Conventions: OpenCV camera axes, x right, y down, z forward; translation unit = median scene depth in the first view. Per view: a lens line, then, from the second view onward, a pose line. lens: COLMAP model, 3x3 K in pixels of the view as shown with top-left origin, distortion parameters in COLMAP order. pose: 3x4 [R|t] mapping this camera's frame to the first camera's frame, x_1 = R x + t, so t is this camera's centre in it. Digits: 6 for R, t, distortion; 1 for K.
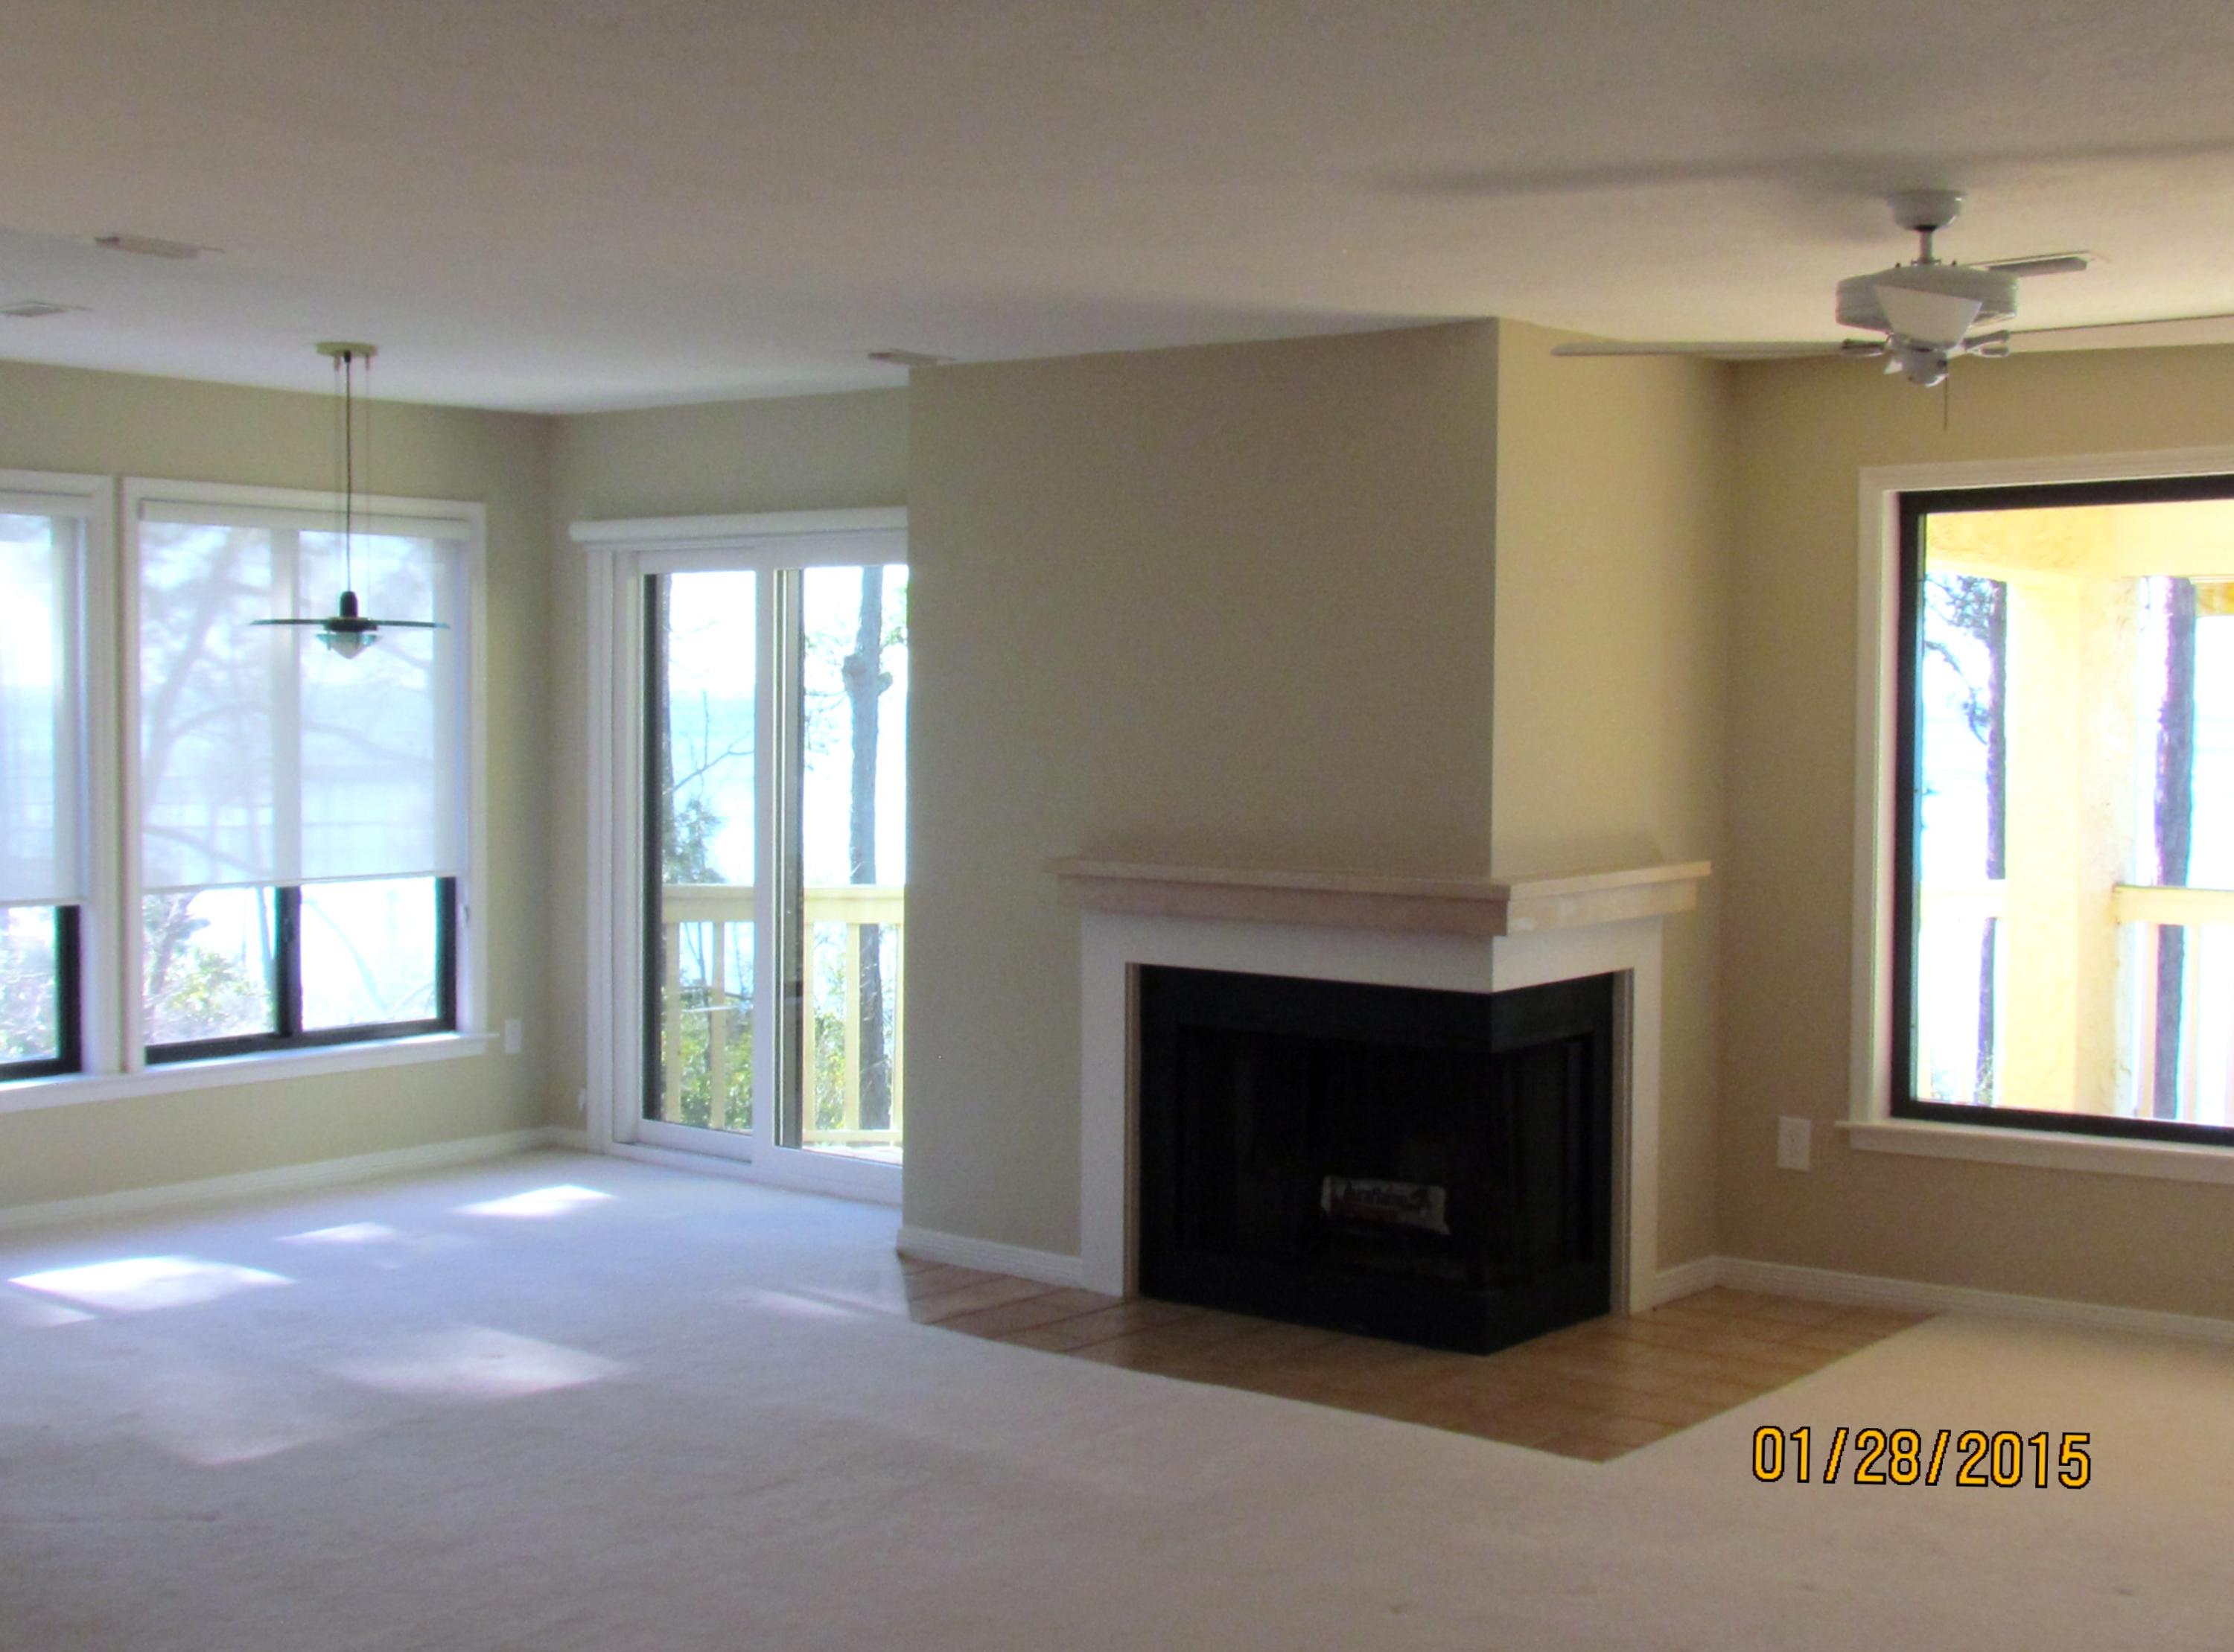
lens RADIAL K [[2666.7, 0, 1105.3], [0, 2666.7, 831.3], [0, 0, 1]] dist [-0.007247, 0.000000]
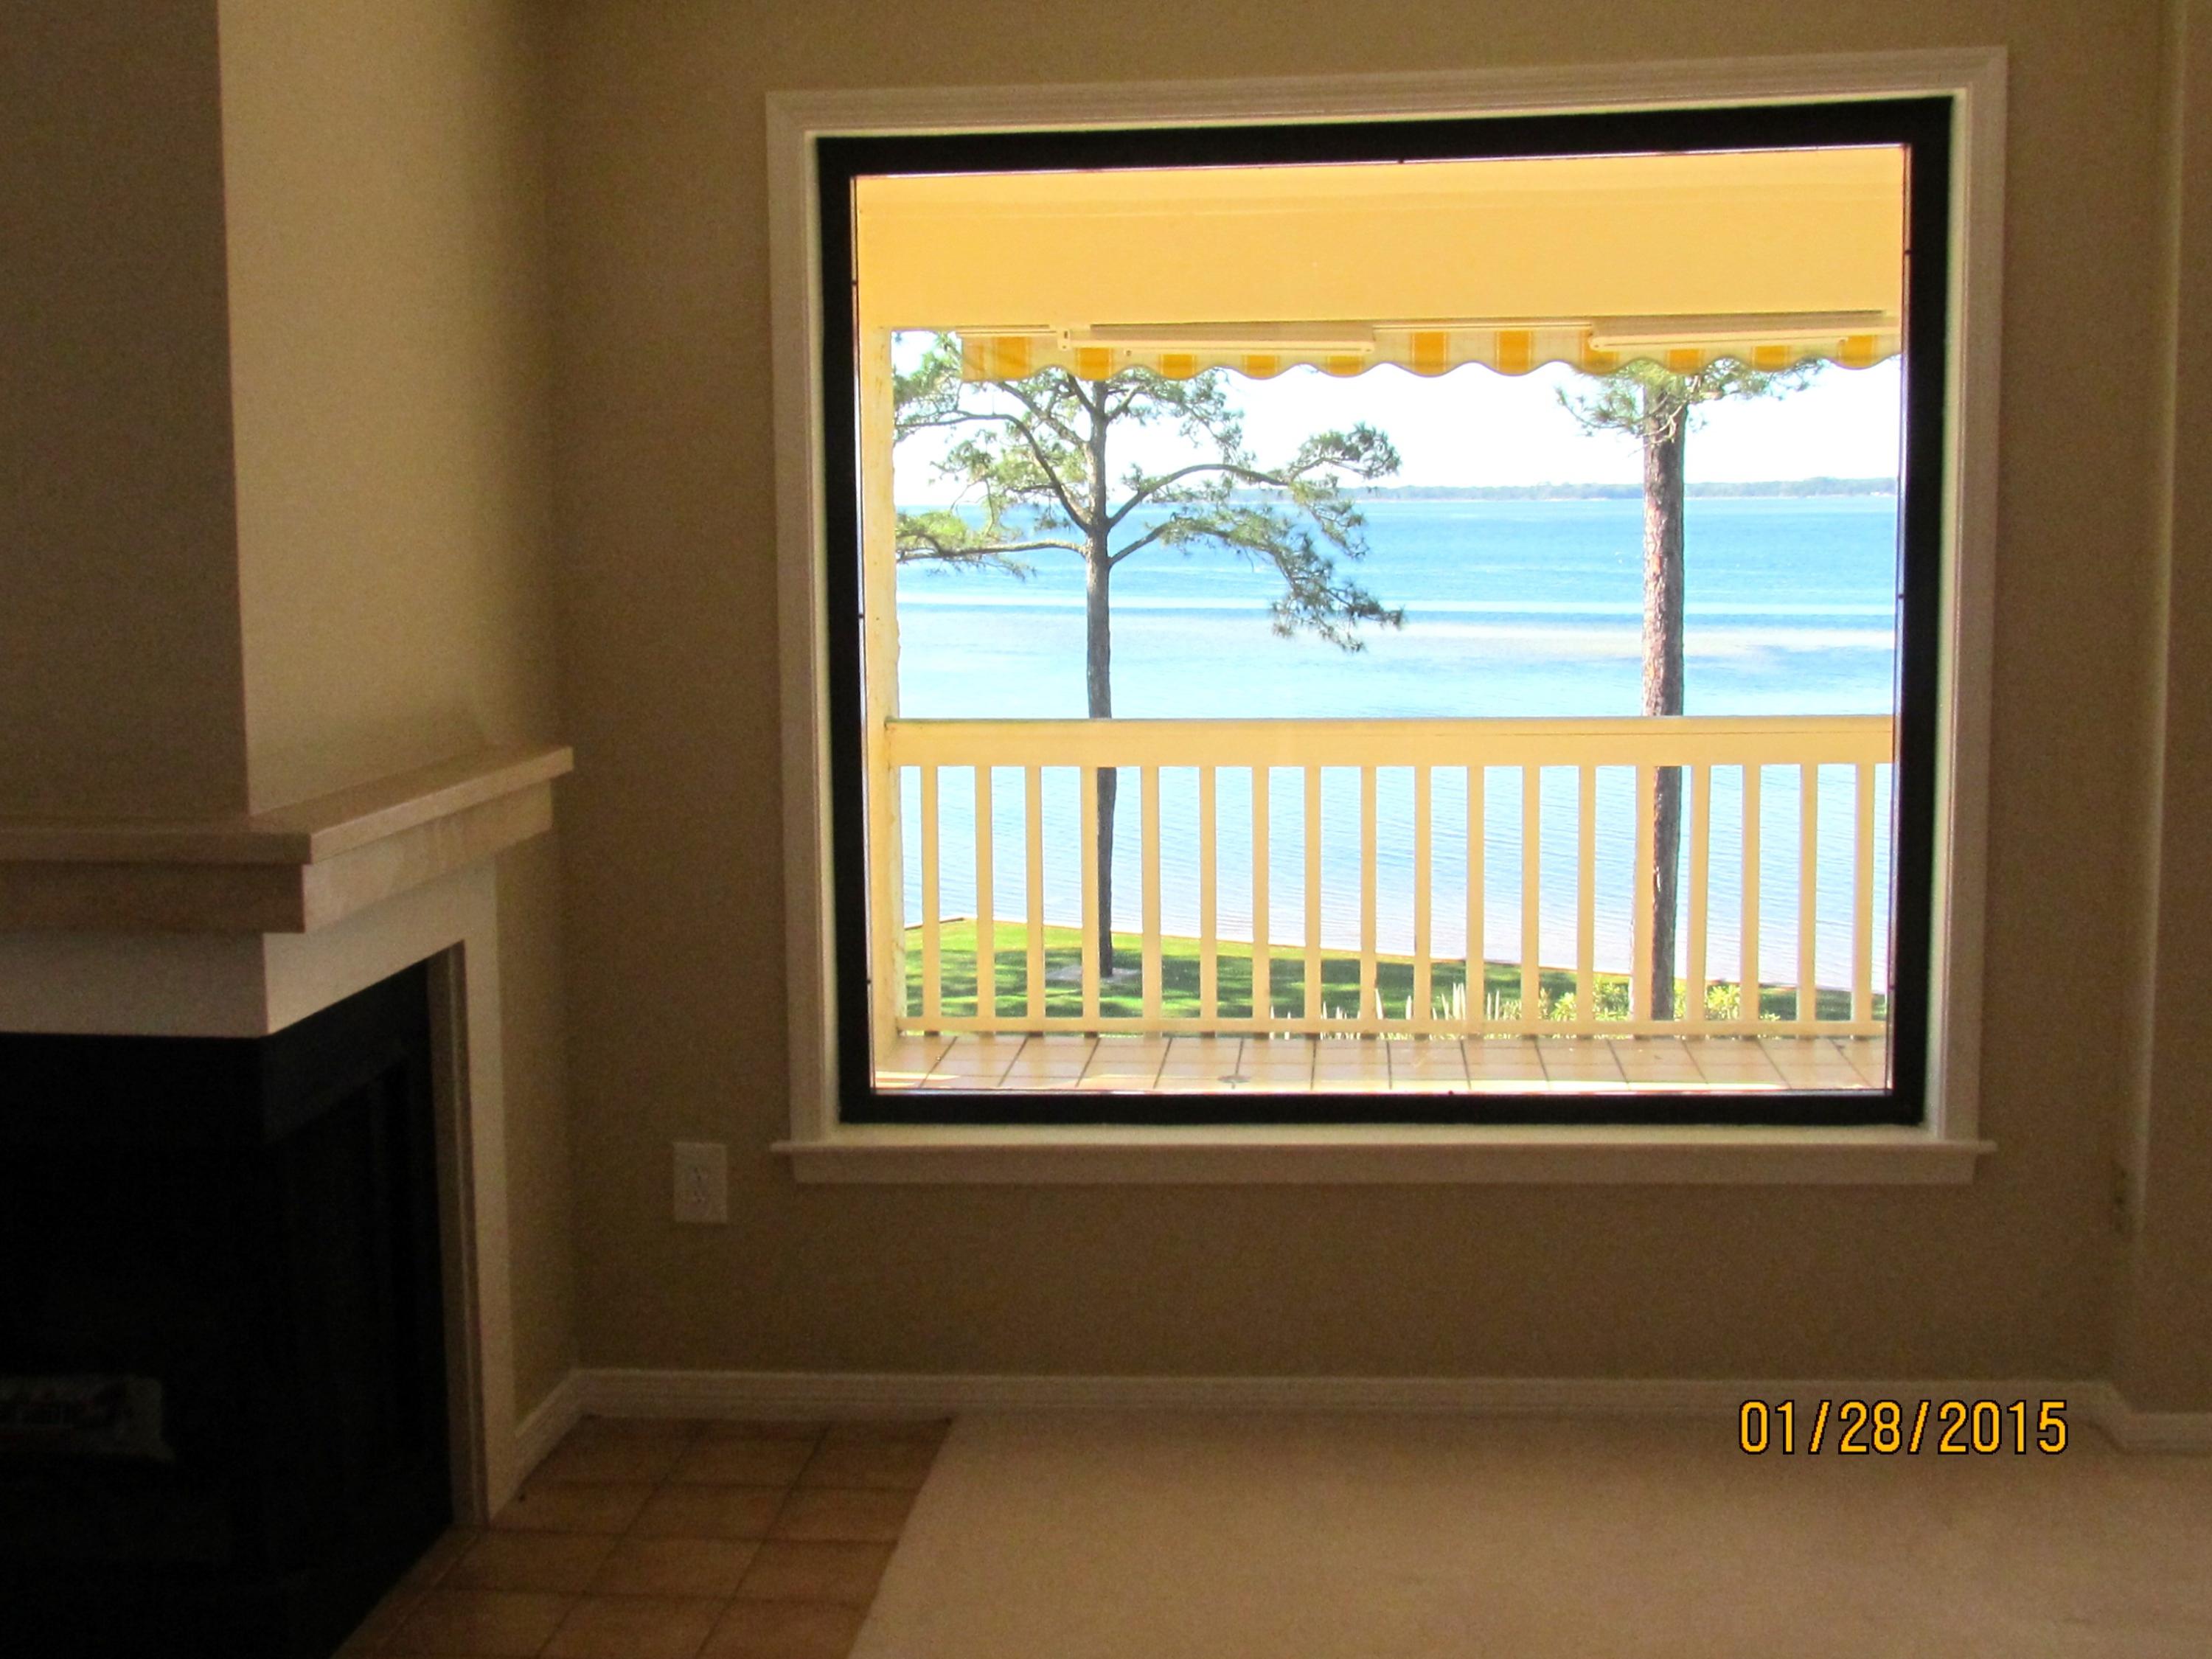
lens RADIAL K [[2640.8, 0, 1042.5], [0, 2640.8, 809.4], [0, 0, 1]] dist [-0.007247, 0.000000]
pose [[0.850561, -0.074295, 0.520603, 0.008332], [0.041719, 0.996383, 0.074032, -0.013513], [-0.524220, -0.041249, 0.850584, 0.423362]]
